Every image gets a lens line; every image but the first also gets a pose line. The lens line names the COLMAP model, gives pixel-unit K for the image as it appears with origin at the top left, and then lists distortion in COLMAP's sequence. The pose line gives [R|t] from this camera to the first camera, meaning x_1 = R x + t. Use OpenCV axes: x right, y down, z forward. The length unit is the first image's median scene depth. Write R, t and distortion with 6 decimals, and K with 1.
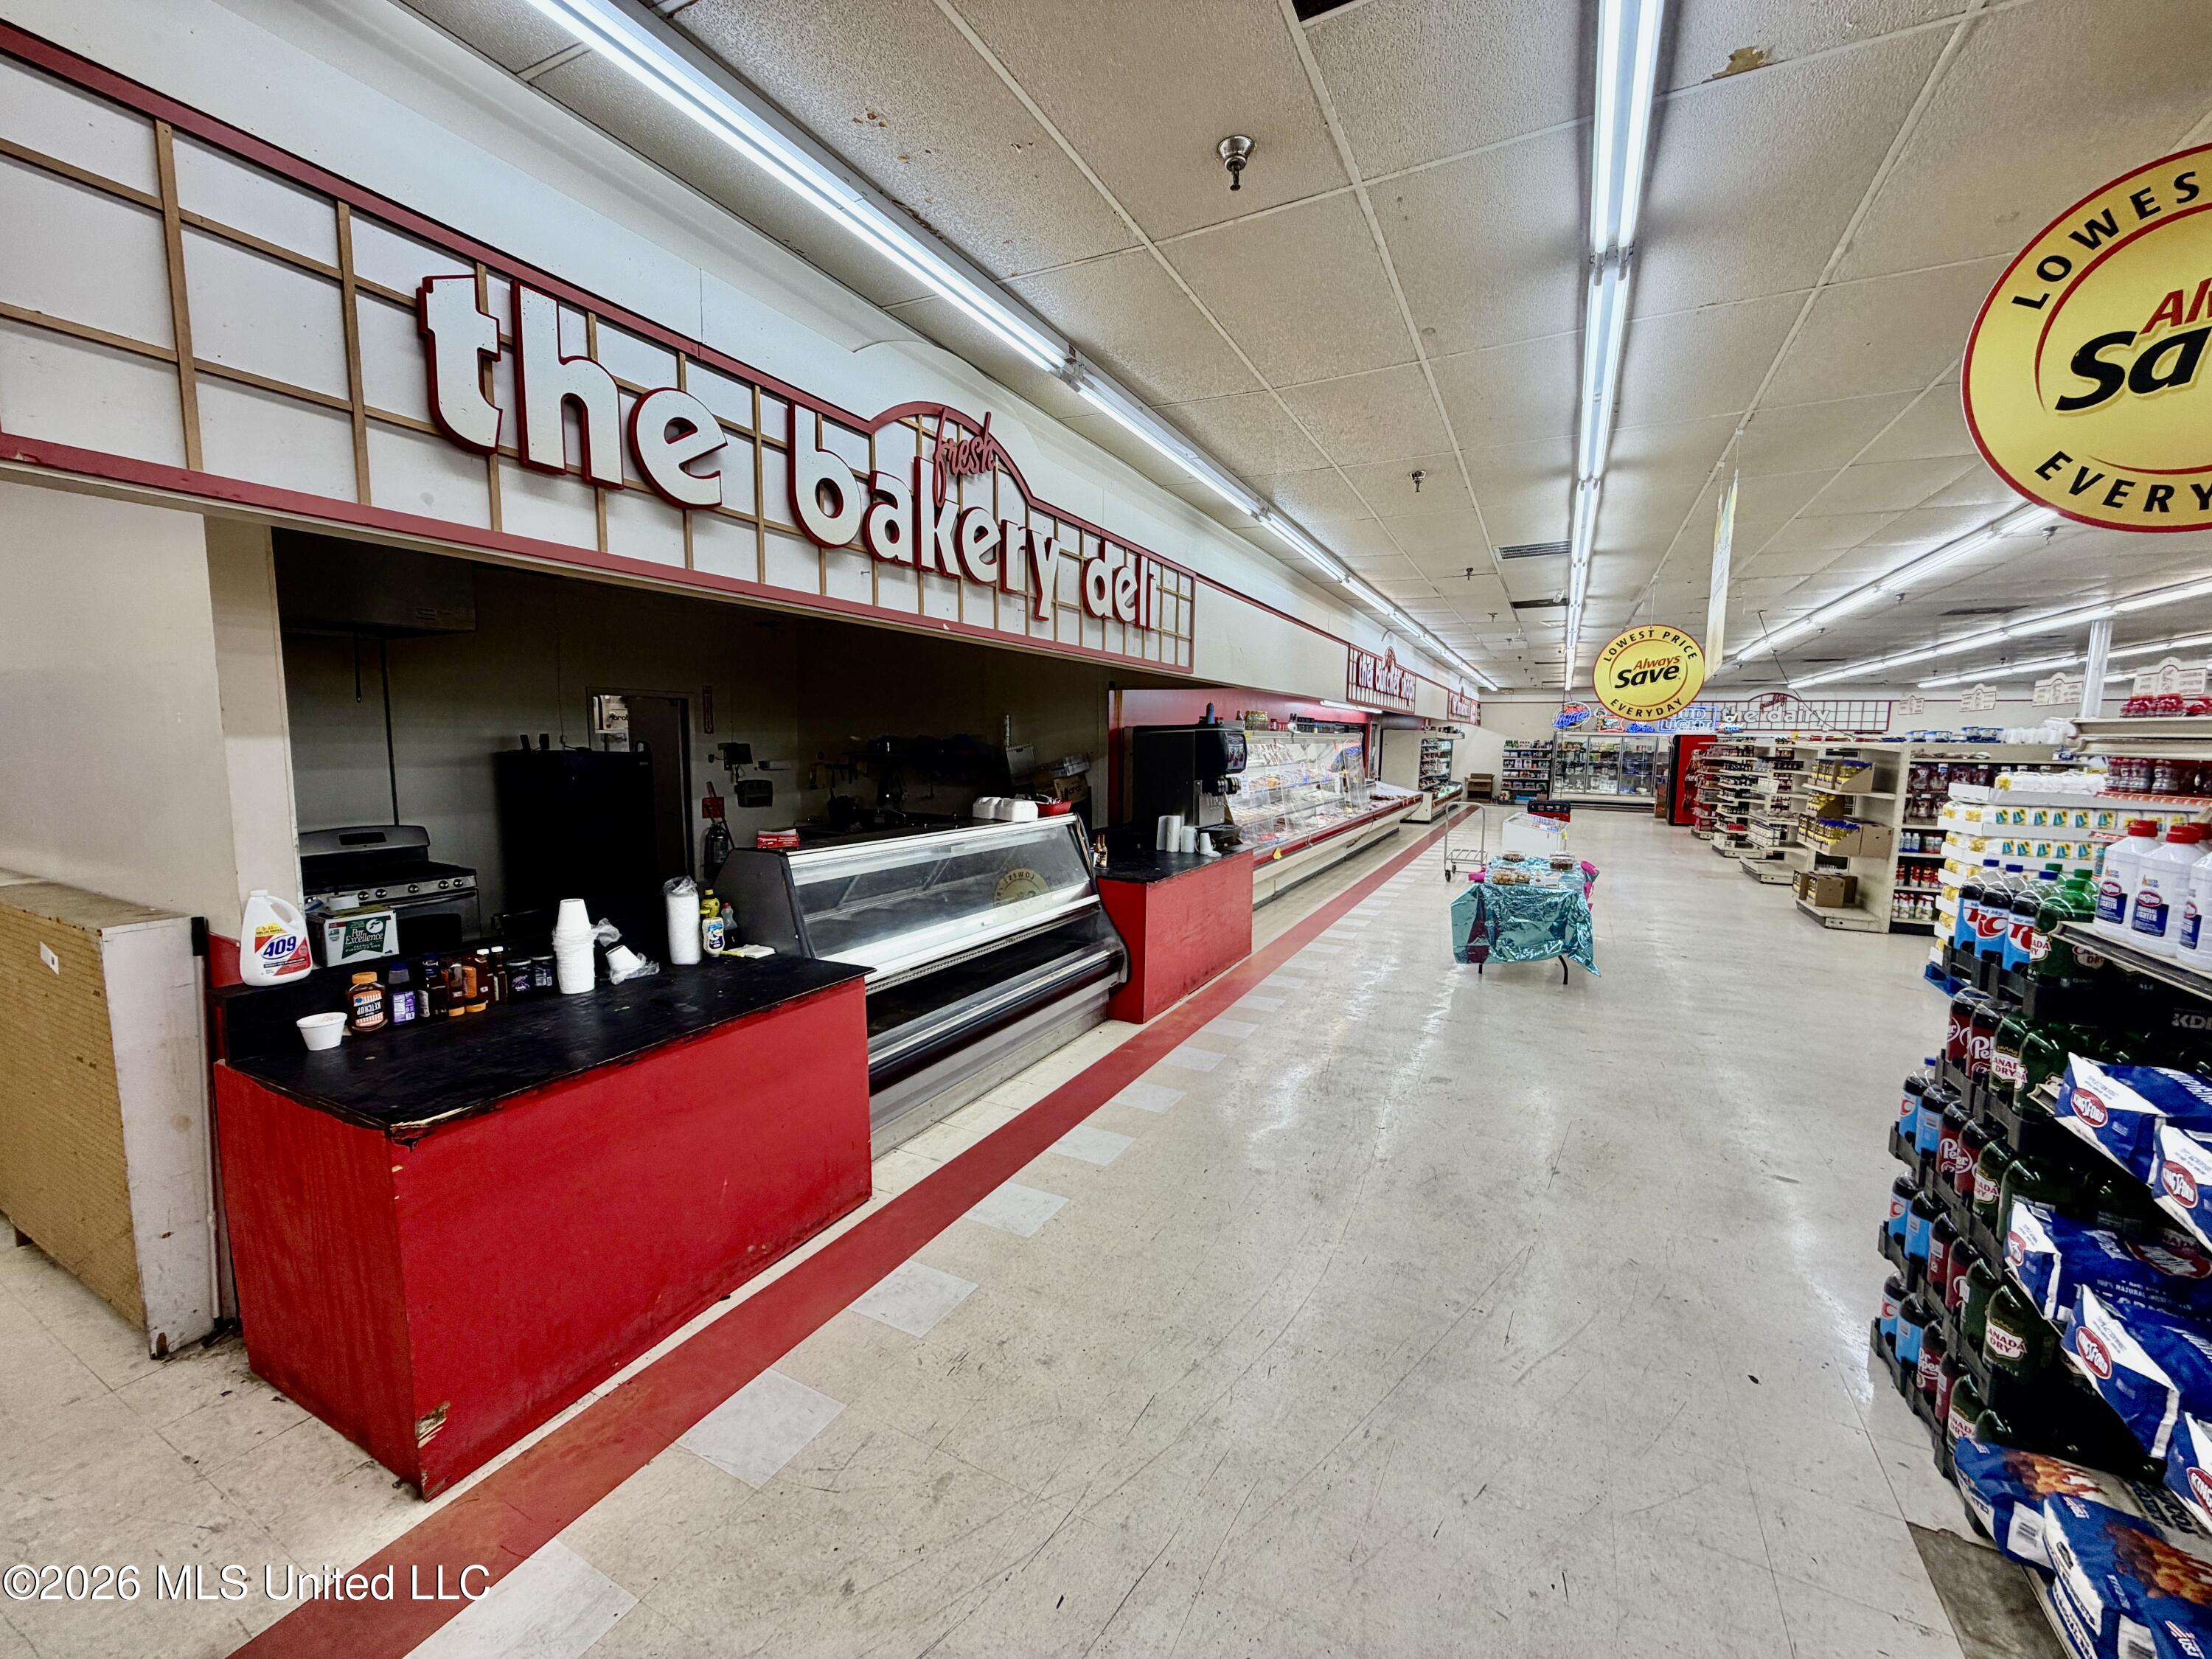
lens RADIAL K [[877.0, 0, 1099.6], [0, 877.0, 830.4], [0, 0, 1]] dist [-0.000472, -0.000198]
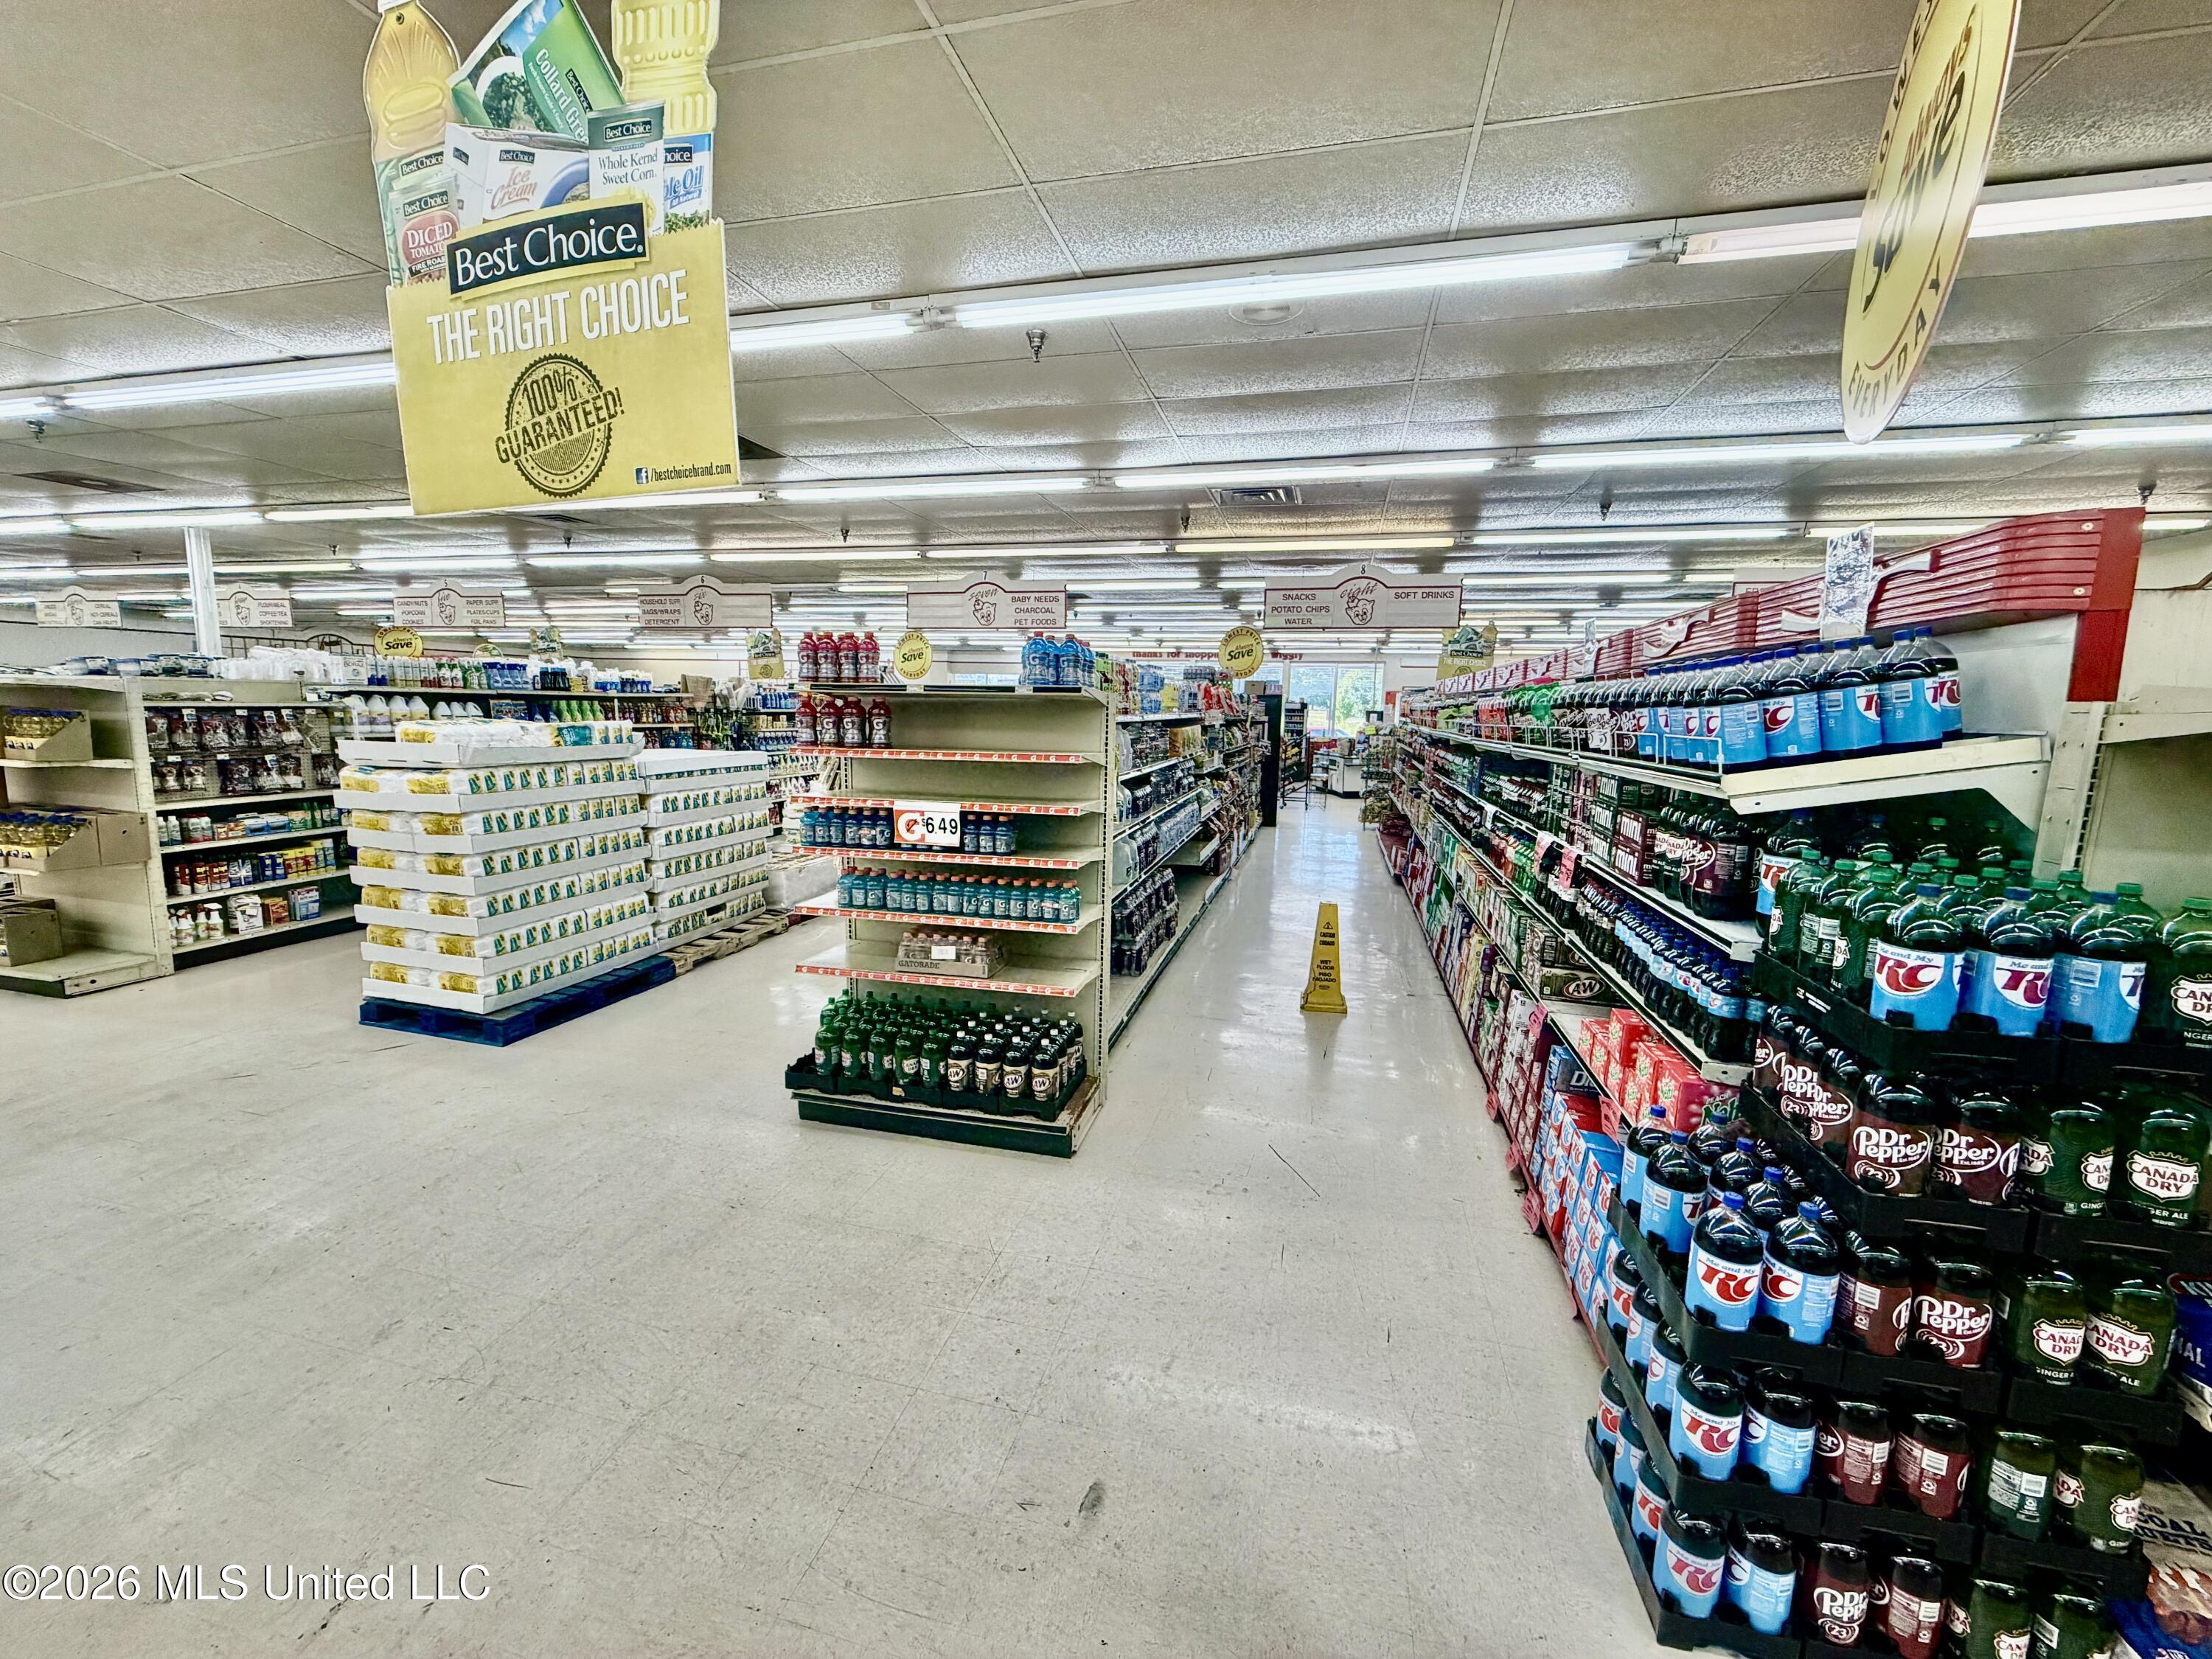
lens RADIAL K [[877.0, 0, 1099.6], [0, 877.0, 830.4], [0, 0, 1]] dist [-0.000472, -0.000198]
pose [[-0.233875, -0.155530, 0.959746, 0.135409], [0.077982, 0.980942, 0.177968, -0.048805], [-0.969134, 0.116465, -0.217290, 0.468886]]
